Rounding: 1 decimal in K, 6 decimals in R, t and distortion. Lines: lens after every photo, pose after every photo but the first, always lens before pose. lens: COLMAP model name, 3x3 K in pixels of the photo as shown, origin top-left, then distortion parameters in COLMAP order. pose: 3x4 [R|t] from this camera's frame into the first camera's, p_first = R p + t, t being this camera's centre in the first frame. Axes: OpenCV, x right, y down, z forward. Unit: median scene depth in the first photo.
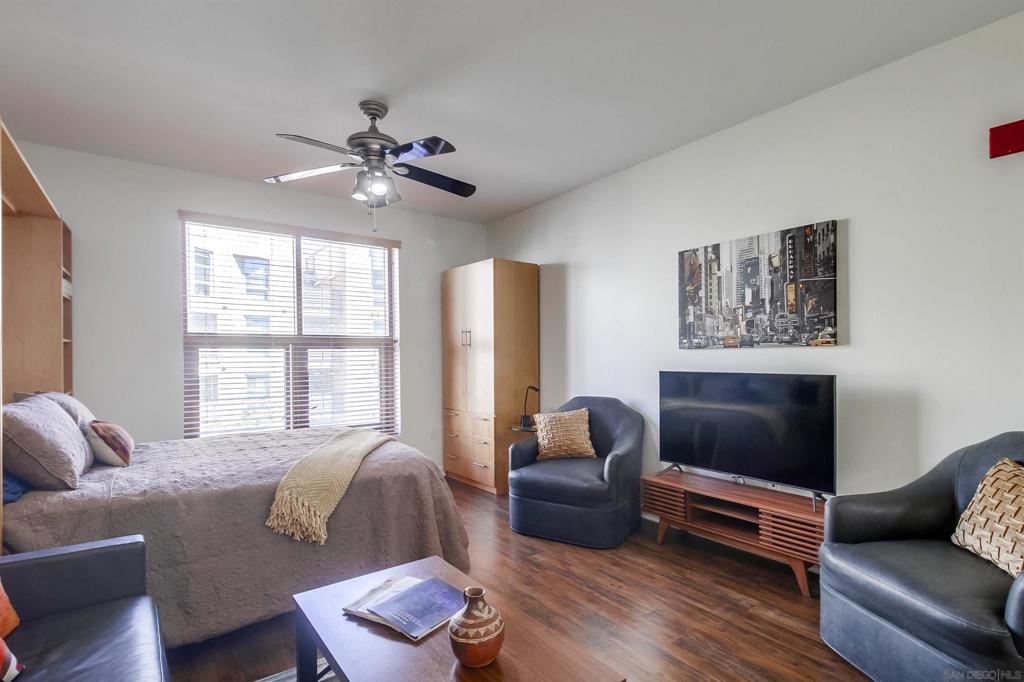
lens RADIAL K [[495.4, 0, 515.4], [0, 495.4, 355.1], [0, 0, 1]] dist [0.000395, -0.000498]
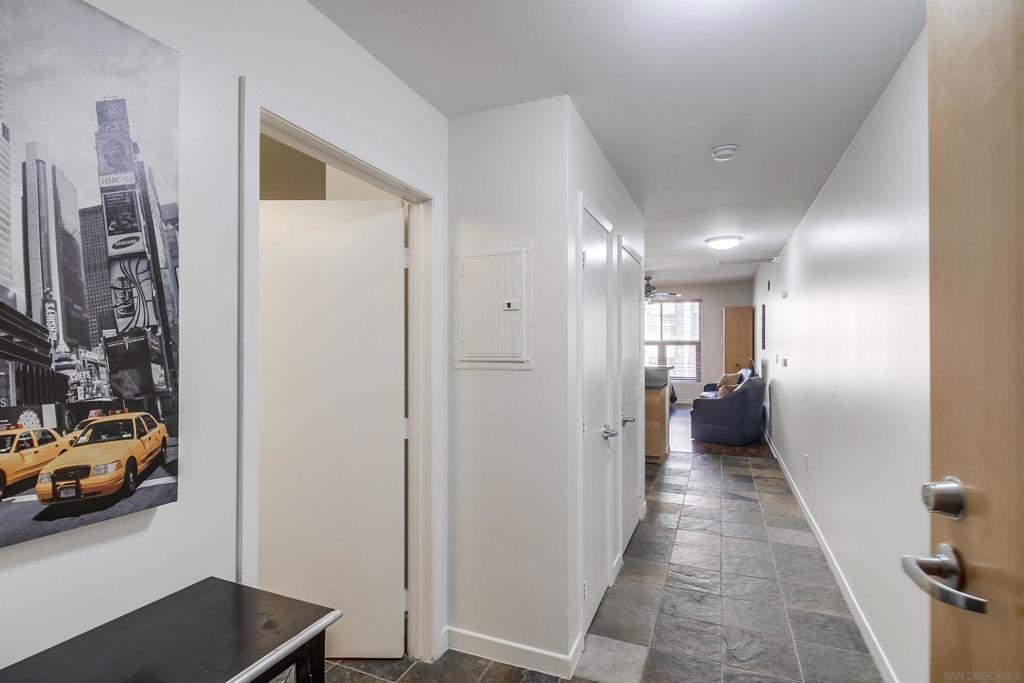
lens RADIAL K [[479.4, 0, 512.0], [0, 479.4, 341.5], [0, 0, 1]] dist [0.018404, -0.010454]
pose [[0.483798, 0.005568, -0.875162, 1.844537], [-0.002971, 0.999984, 0.004720, -0.057448], [0.875175, 0.000317, 0.483807, -1.224056]]
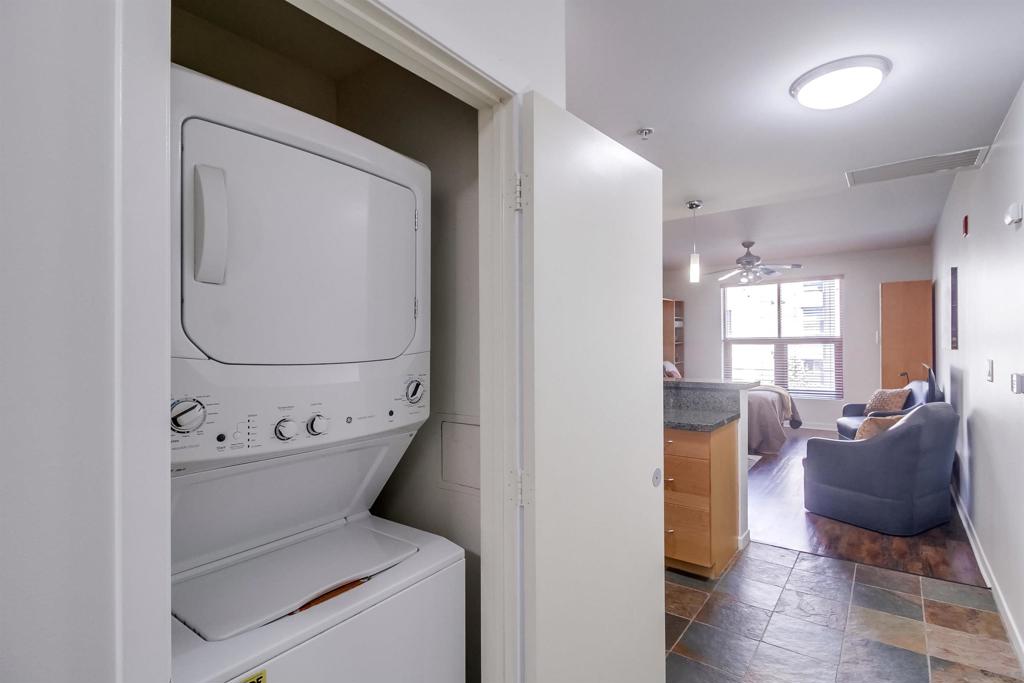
lens RADIAL K [[493.6, 0, 520.8], [0, 493.6, 343.8], [0, 0, 1]] dist [0.018356, -0.005318]
pose [[0.269315, 0.004762, -0.963040, 1.392603], [0.007876, 0.999943, 0.007147, -0.046597], [0.963020, -0.009509, 0.269263, -0.545316]]
